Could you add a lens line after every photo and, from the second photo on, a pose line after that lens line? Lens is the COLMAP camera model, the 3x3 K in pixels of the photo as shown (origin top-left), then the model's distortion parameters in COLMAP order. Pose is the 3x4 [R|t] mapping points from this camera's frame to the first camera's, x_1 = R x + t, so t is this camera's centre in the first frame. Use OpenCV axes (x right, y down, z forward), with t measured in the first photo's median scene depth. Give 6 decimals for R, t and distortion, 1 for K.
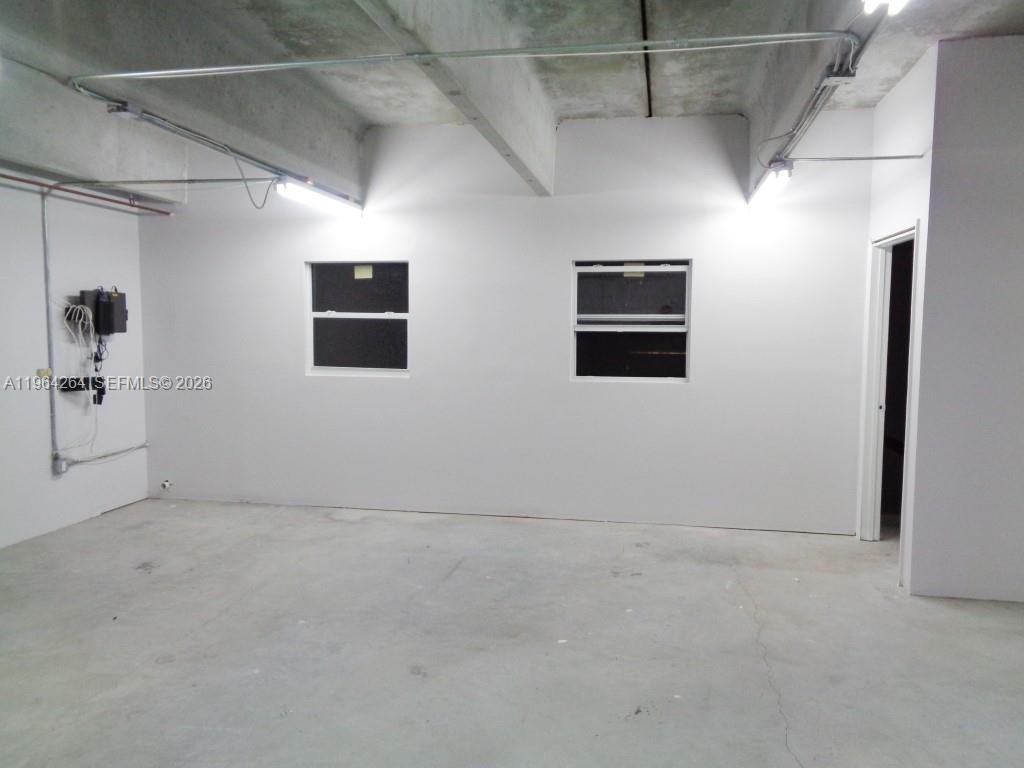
lens RADIAL K [[762.2, 0, 515.5], [0, 762.2, 384.7], [0, 0, 1]] dist [-0.011664, -0.001576]
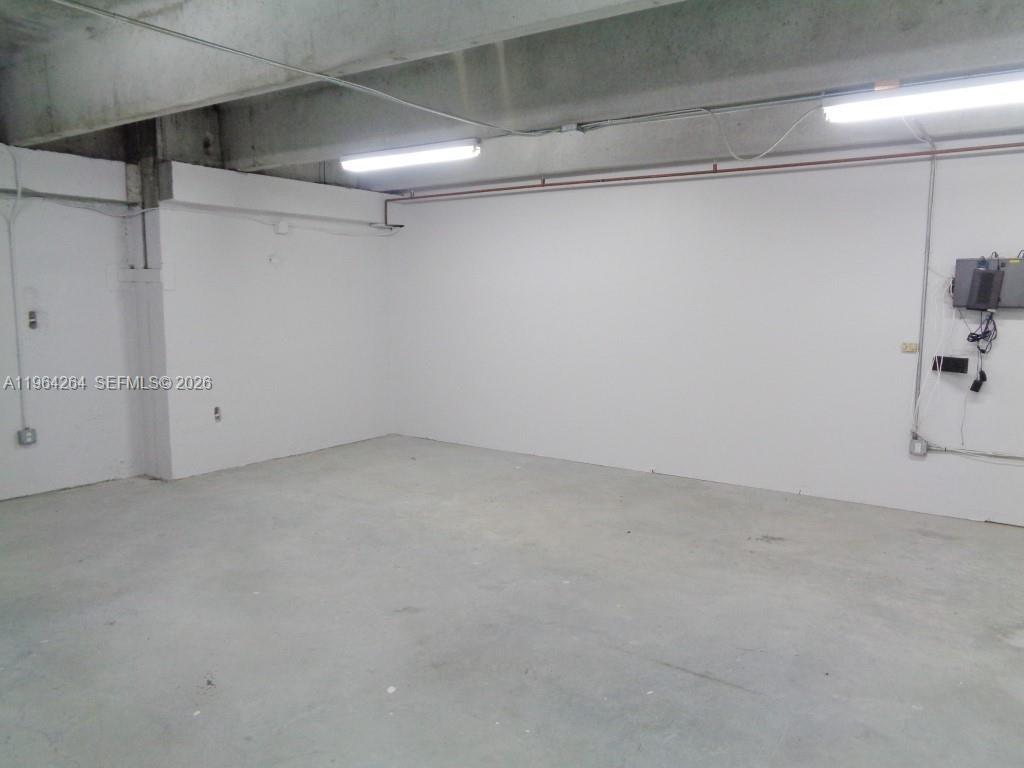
lens RADIAL K [[762.2, 0, 516.2], [0, 762.2, 383.1], [0, 0, 1]] dist [-0.011664, -0.001576]
pose [[-0.411659, 0.104611, -0.905314, 0.536658], [-0.077868, 0.985720, 0.149310, -0.086808], [0.908005, 0.131960, -0.397634, 1.066333]]
